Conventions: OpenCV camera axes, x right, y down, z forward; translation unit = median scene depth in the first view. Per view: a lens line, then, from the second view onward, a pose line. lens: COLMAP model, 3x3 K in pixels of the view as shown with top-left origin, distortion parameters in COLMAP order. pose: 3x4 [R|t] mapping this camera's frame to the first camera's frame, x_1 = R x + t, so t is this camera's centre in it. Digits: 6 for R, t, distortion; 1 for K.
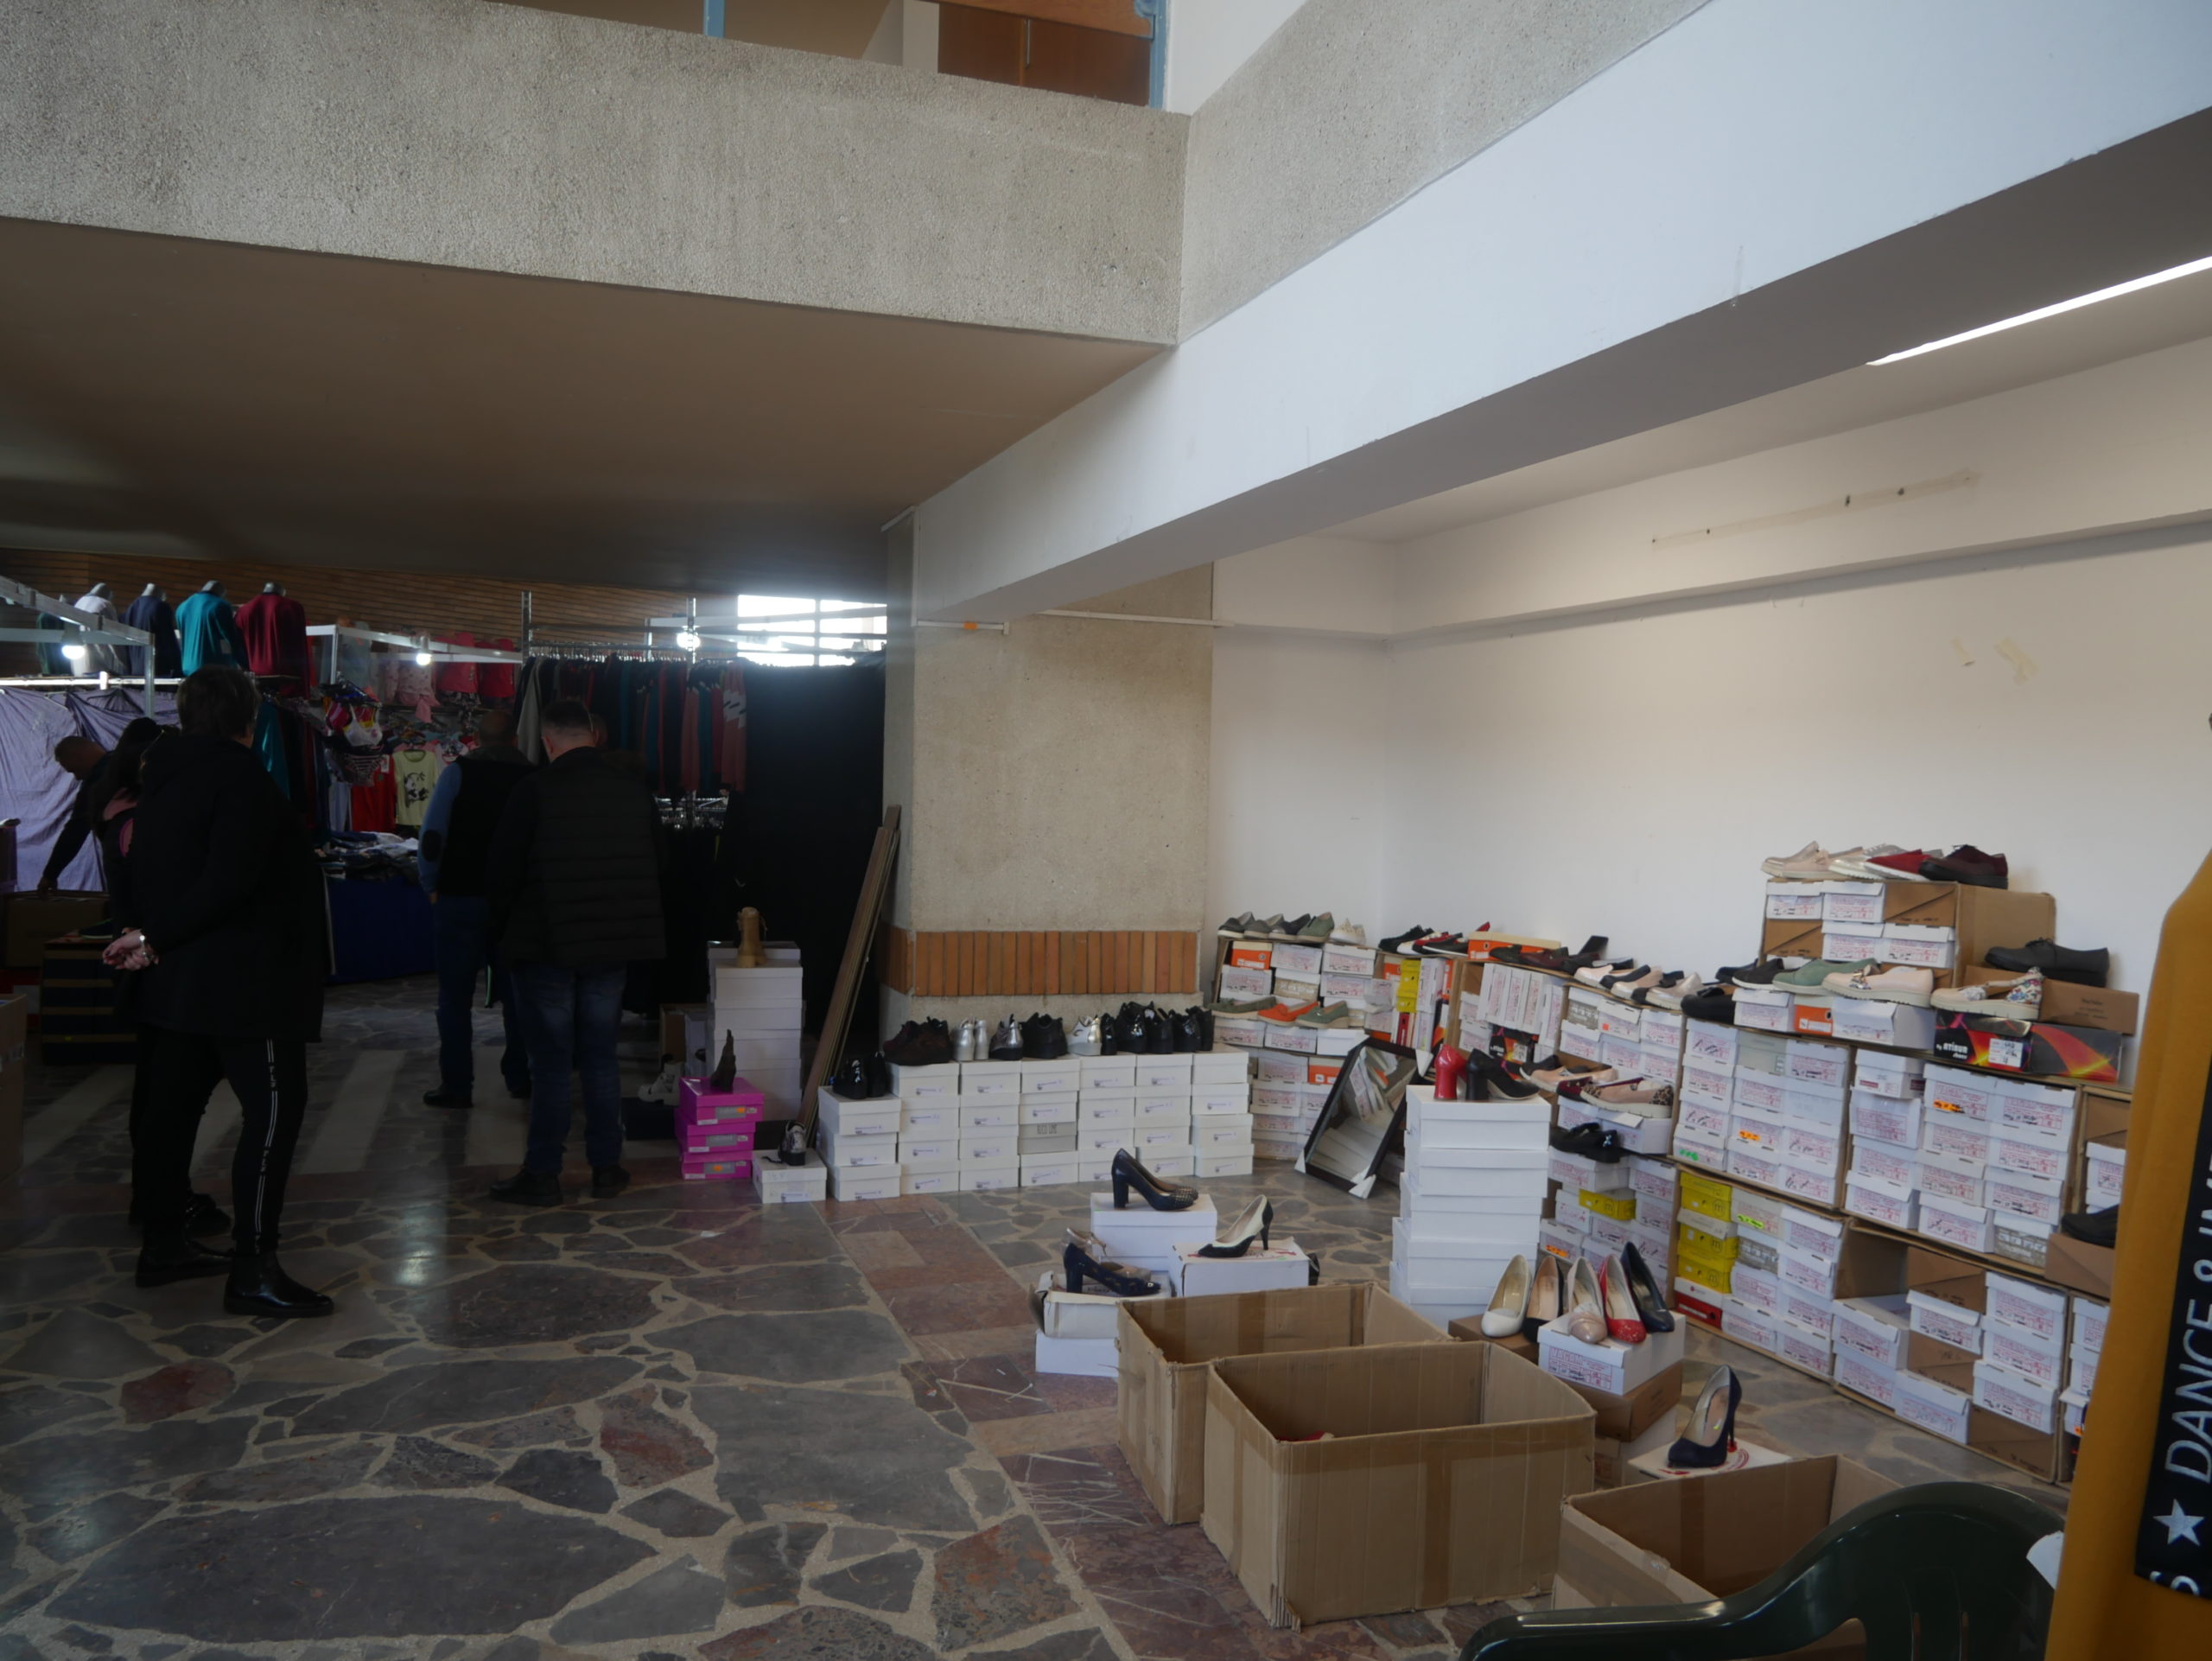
lens RADIAL K [[1665.8, 0, 1104.1], [0, 1665.8, 825.7], [0, 0, 1]] dist [-0.046600, 0.022138]
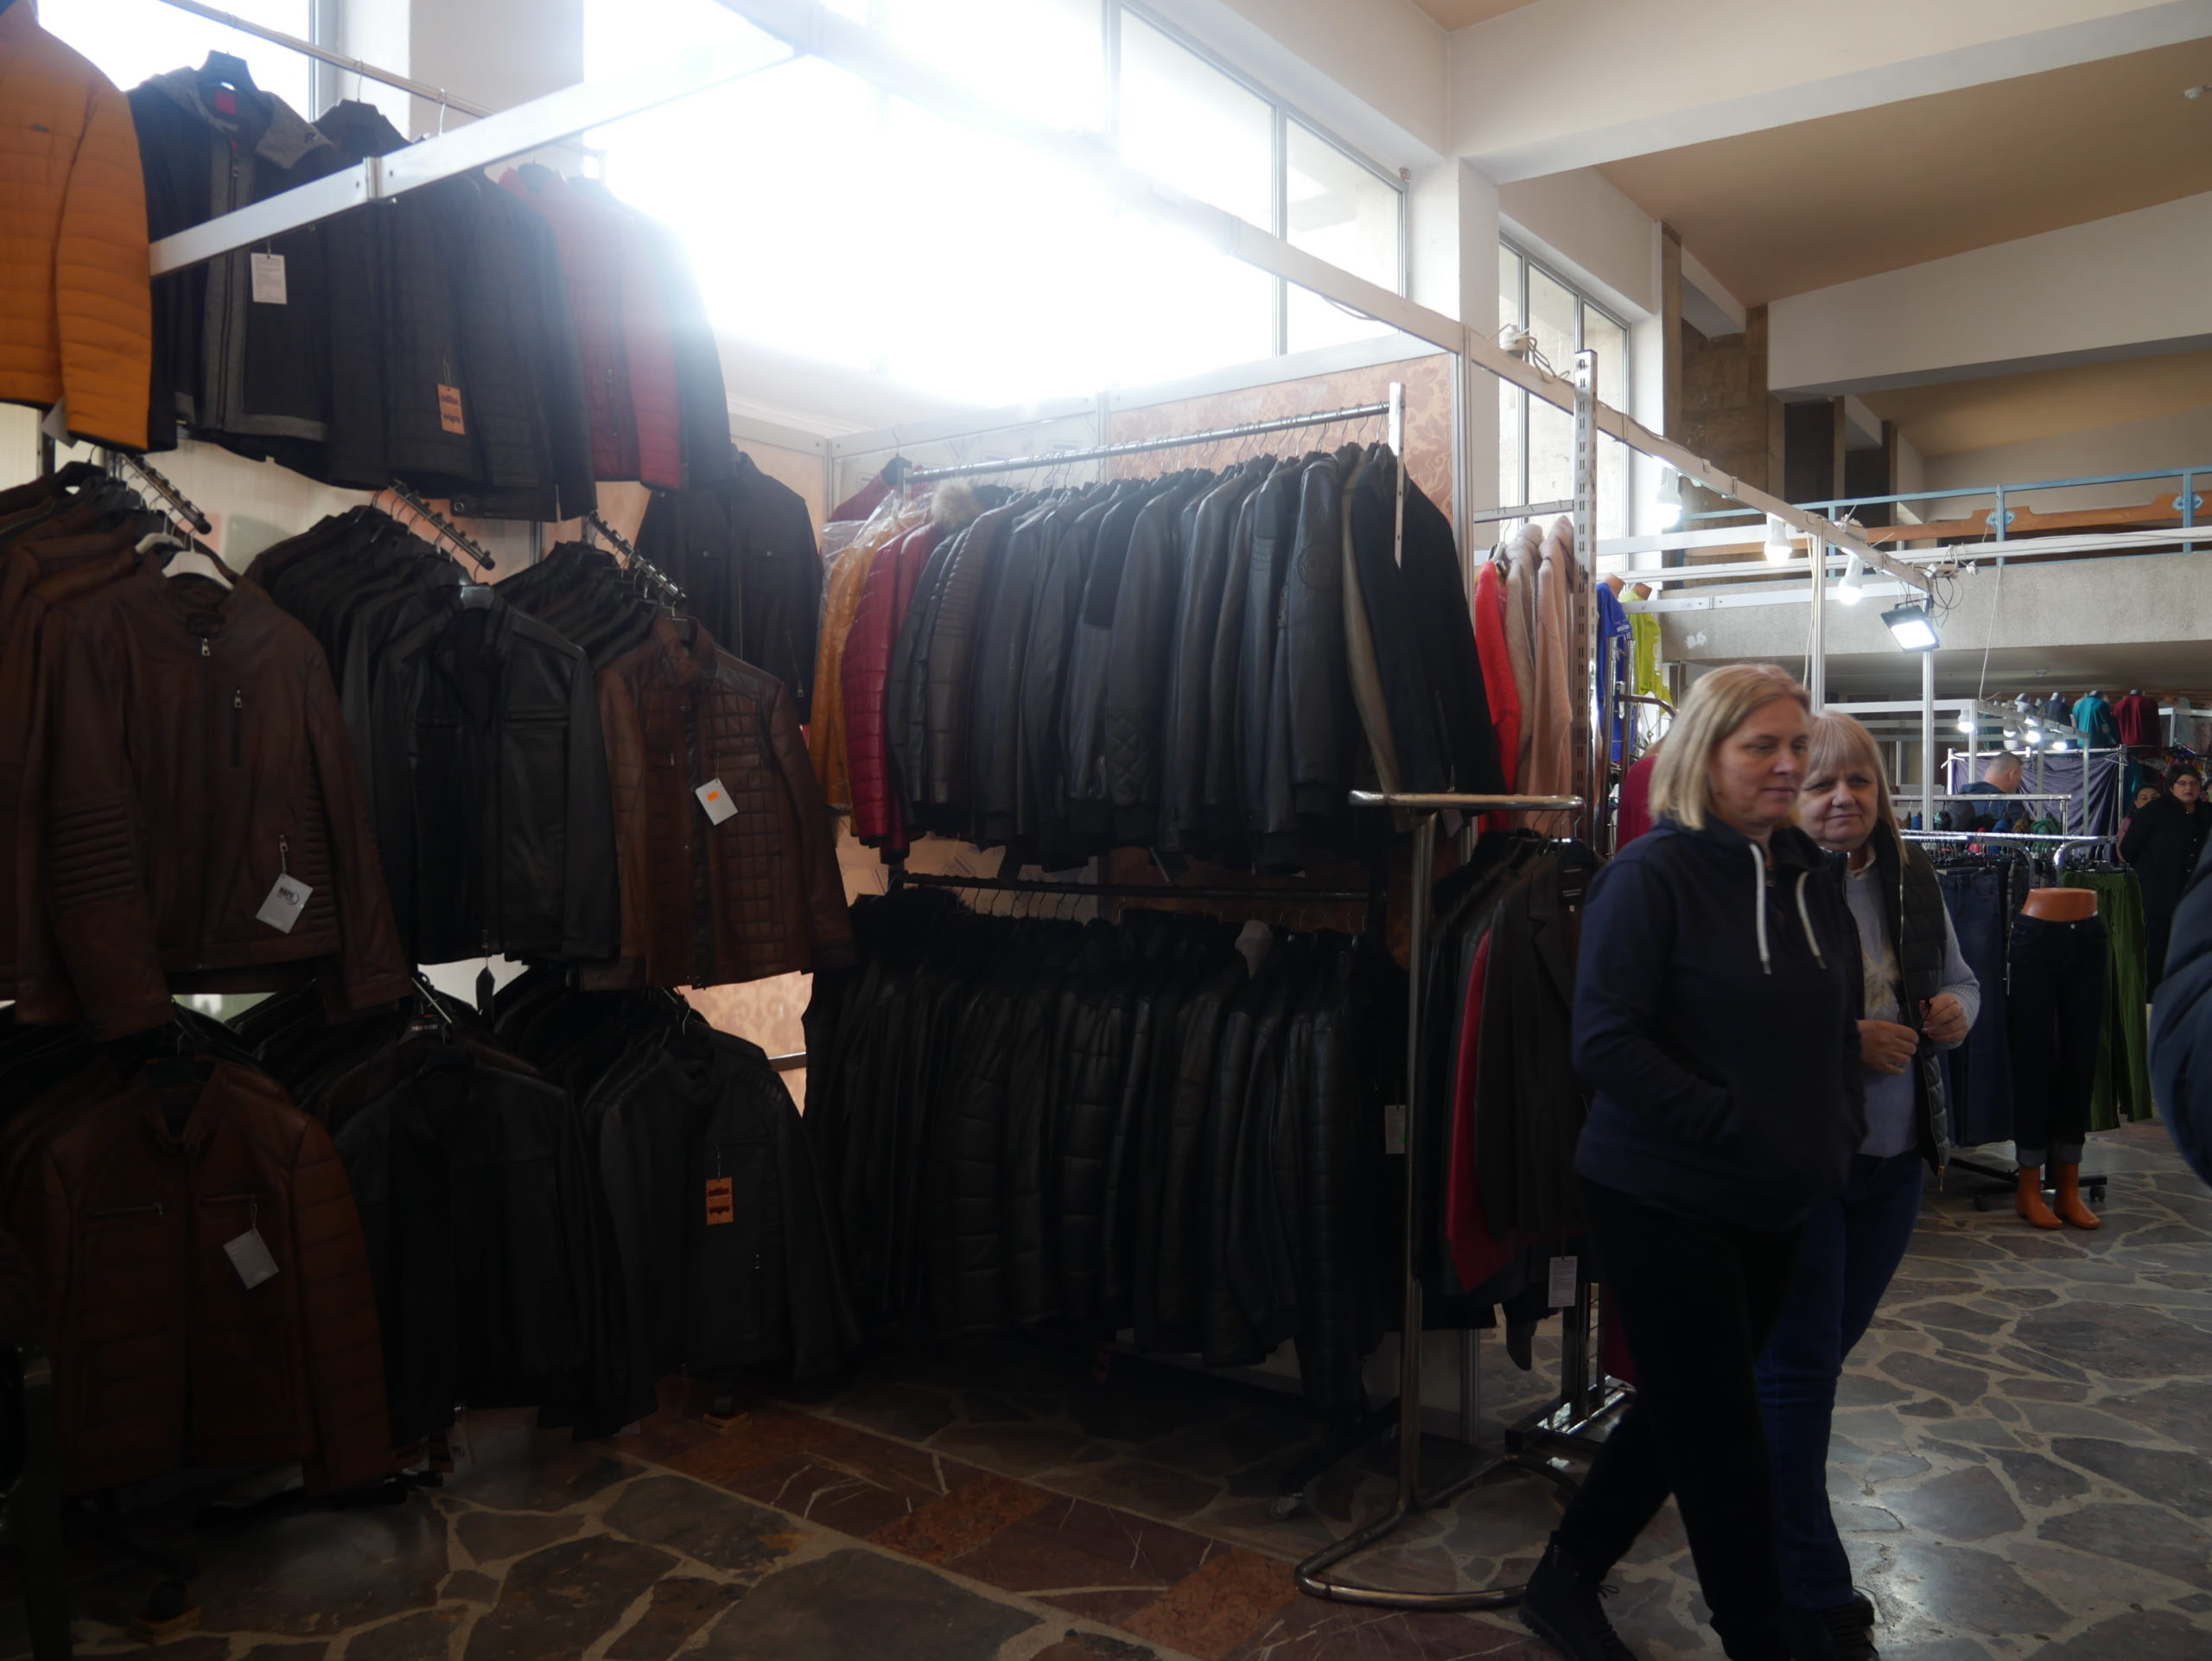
lens RADIAL K [[1665.8, 0, 1107.3], [0, 1665.8, 826.5], [0, 0, 1]] dist [-0.046600, 0.022138]
pose [[0.564364, -0.002776, -0.825522, 0.255558], [-0.010553, 0.999888, -0.010577, 0.016595], [0.825459, 0.014681, 0.564271, -0.743959]]
